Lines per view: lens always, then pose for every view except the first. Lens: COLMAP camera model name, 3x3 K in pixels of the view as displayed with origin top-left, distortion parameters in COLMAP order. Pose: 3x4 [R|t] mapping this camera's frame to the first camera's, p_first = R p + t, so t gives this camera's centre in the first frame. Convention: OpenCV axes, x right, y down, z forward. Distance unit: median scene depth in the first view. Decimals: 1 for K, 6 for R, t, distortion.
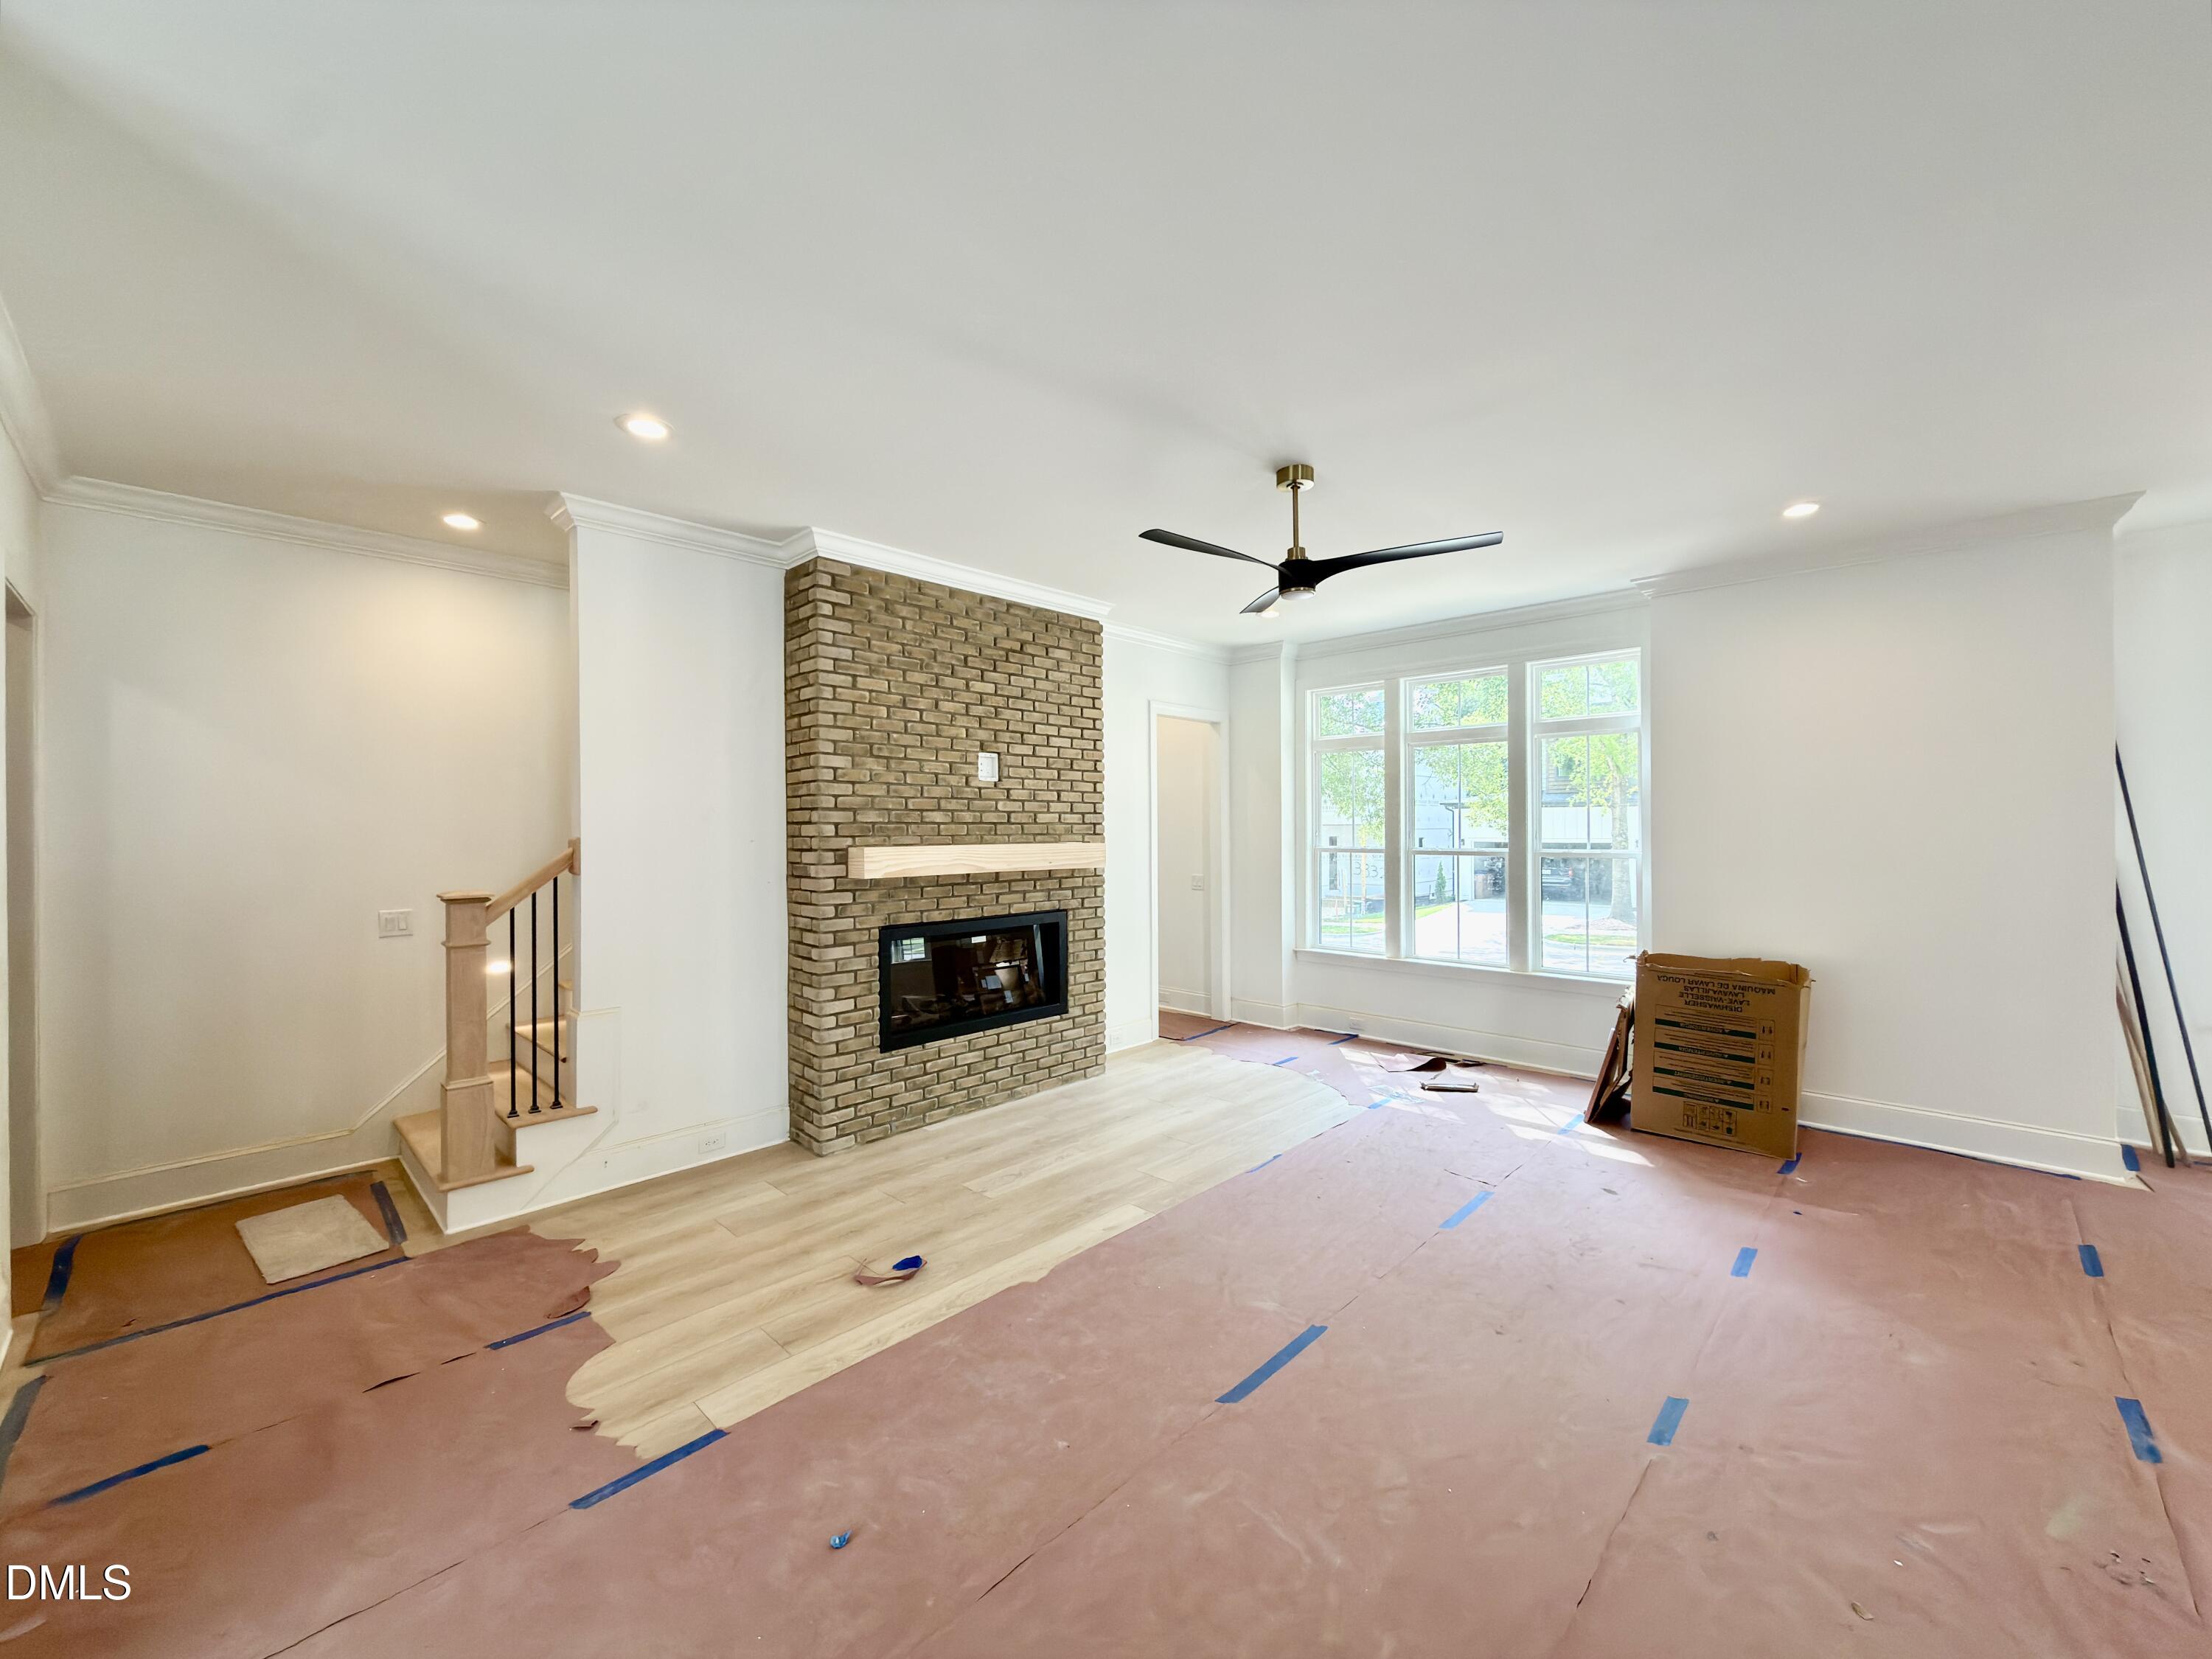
lens RADIAL K [[882.3, 0, 1106.0], [0, 882.3, 829.5], [0, 0, 1]] dist [0.000696, -0.000295]
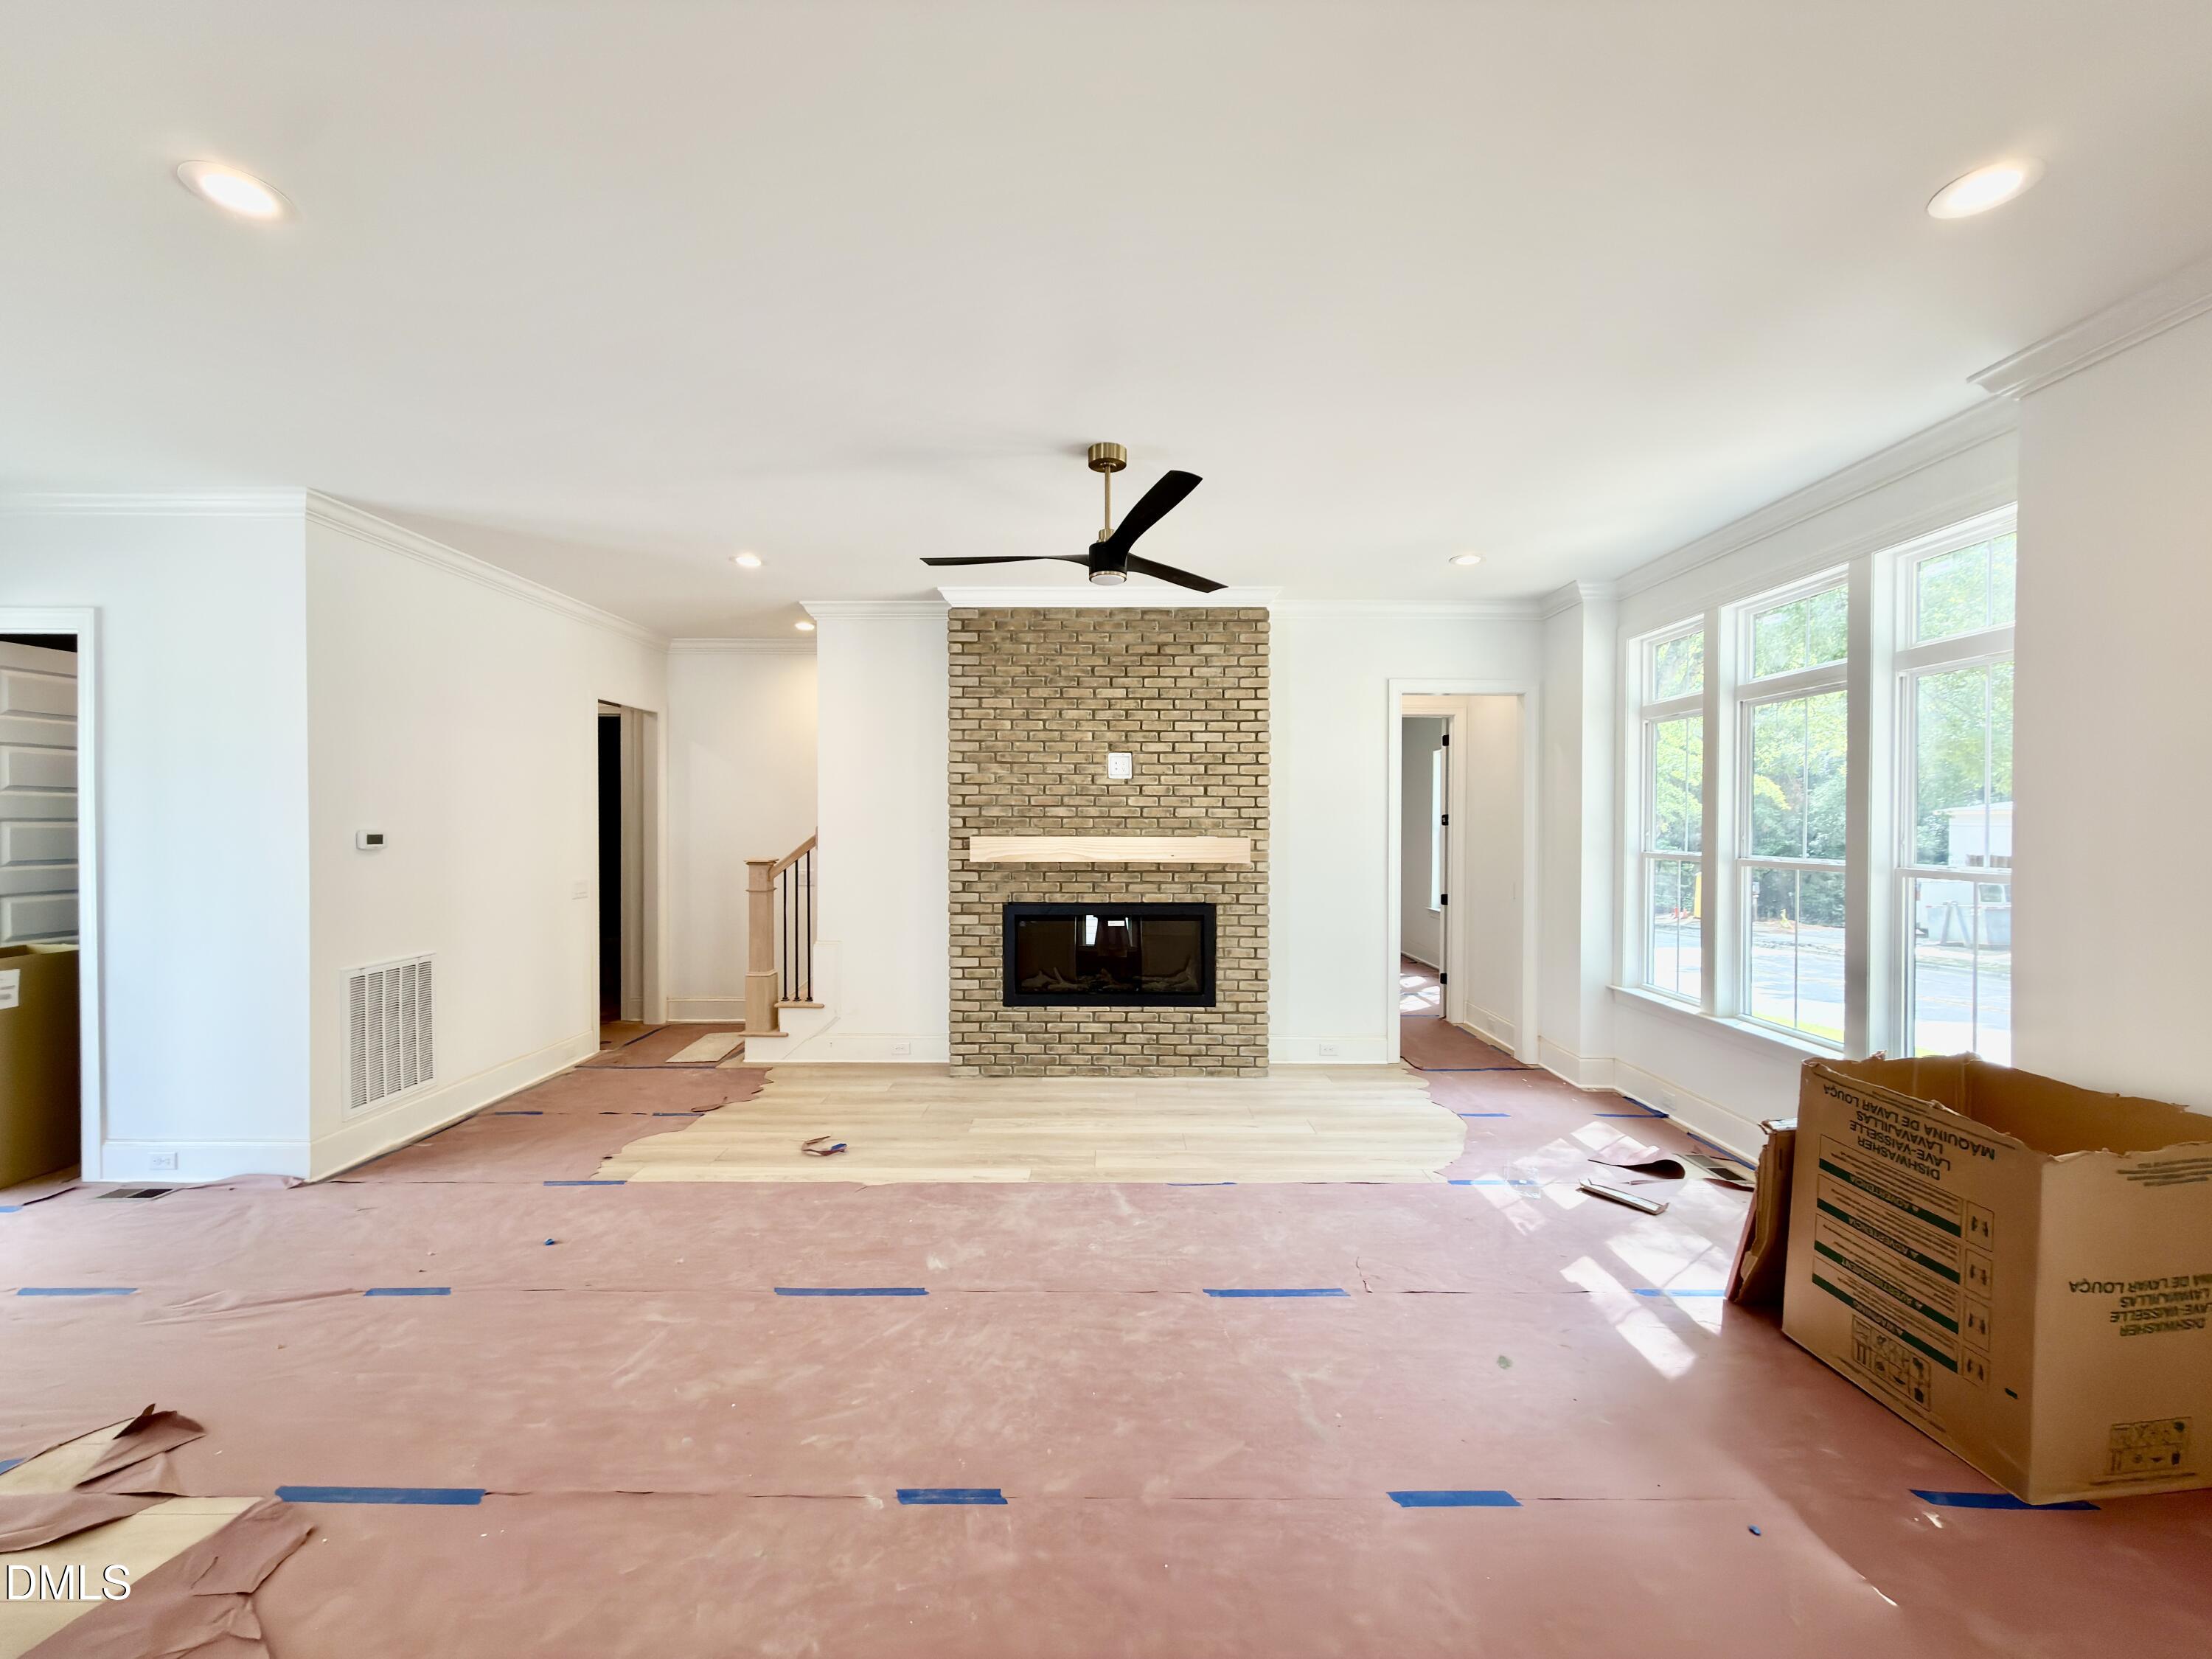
lens RADIAL K [[879.4, 0, 1103.8], [0, 879.4, 831.2], [0, 0, 1]] dist [-0.002180, 0.000906]
pose [[0.692090, 0.014615, -0.721663, 0.667358], [-0.007805, 0.999888, 0.012765, -0.003896], [0.721769, -0.003202, 0.692126, 0.246833]]
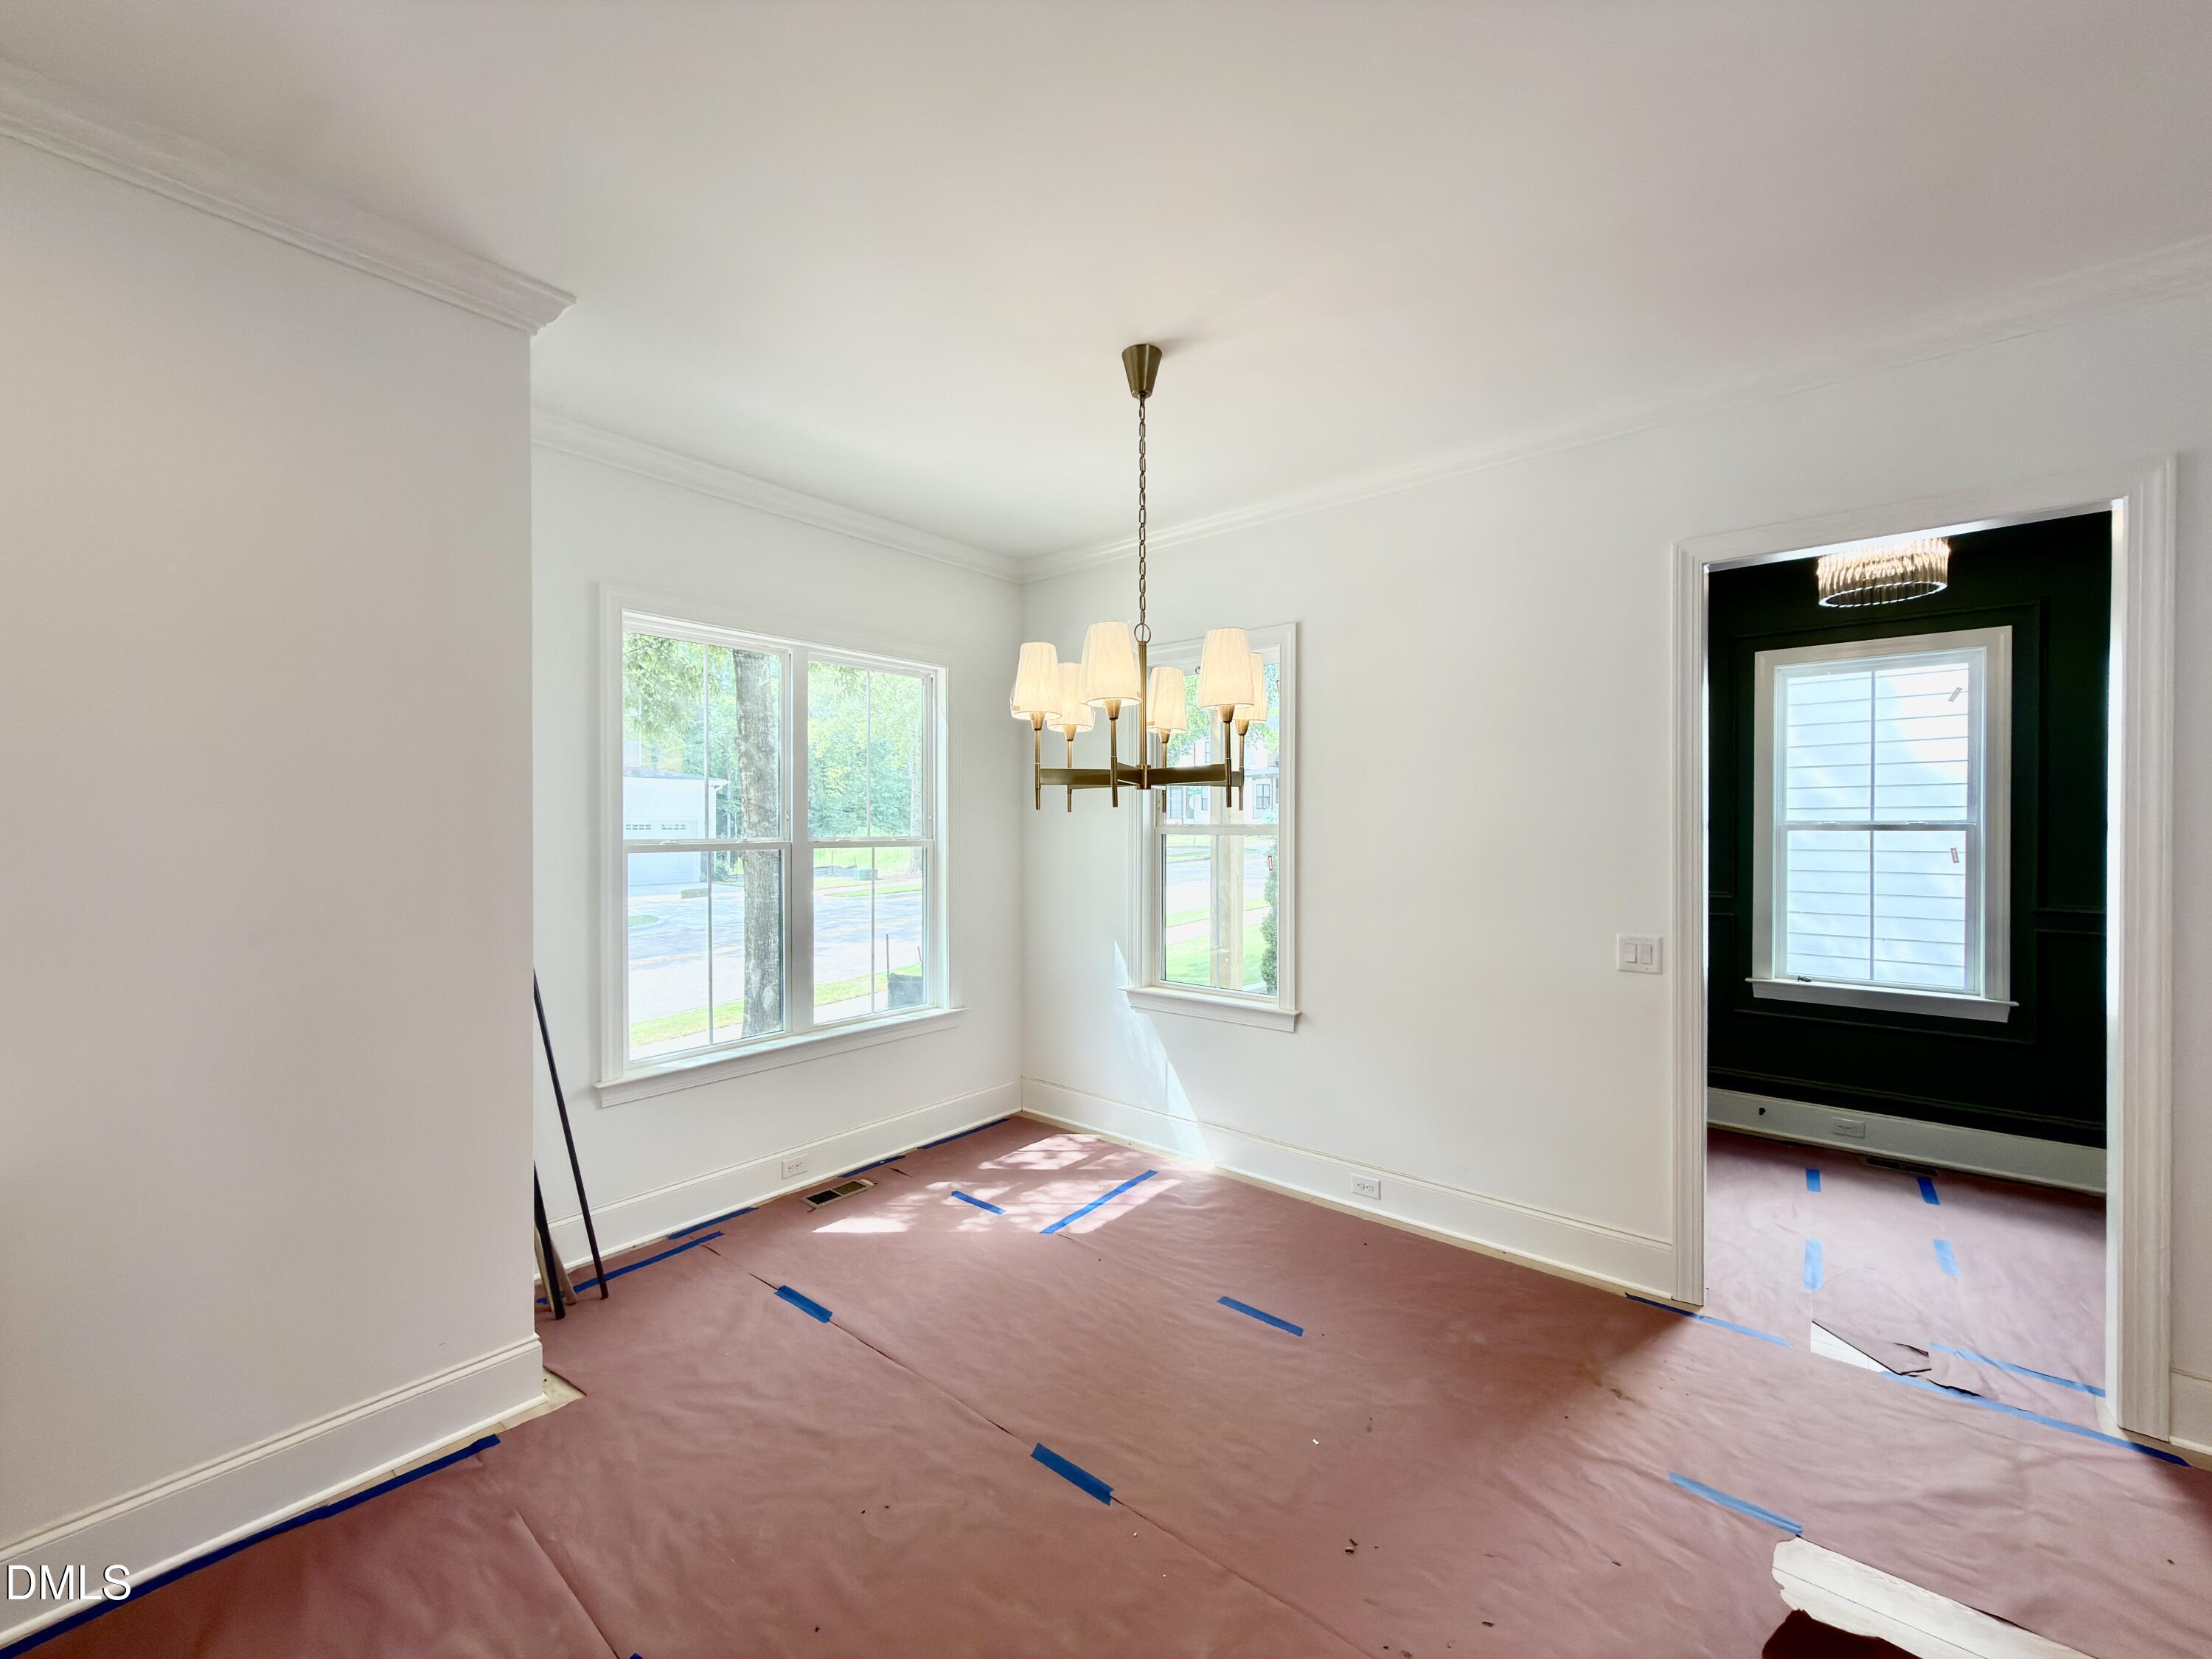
lens RADIAL K [[879.4, 0, 1103.8], [0, 879.4, 831.2], [0, 0, 1]] dist [-0.002180, 0.000906]
pose [[-0.070899, 0.001502, 0.997482, 0.409728], [0.004276, 0.999990, -0.001202, 0.000960], [-0.997474, 0.004180, -0.070905, 0.528578]]
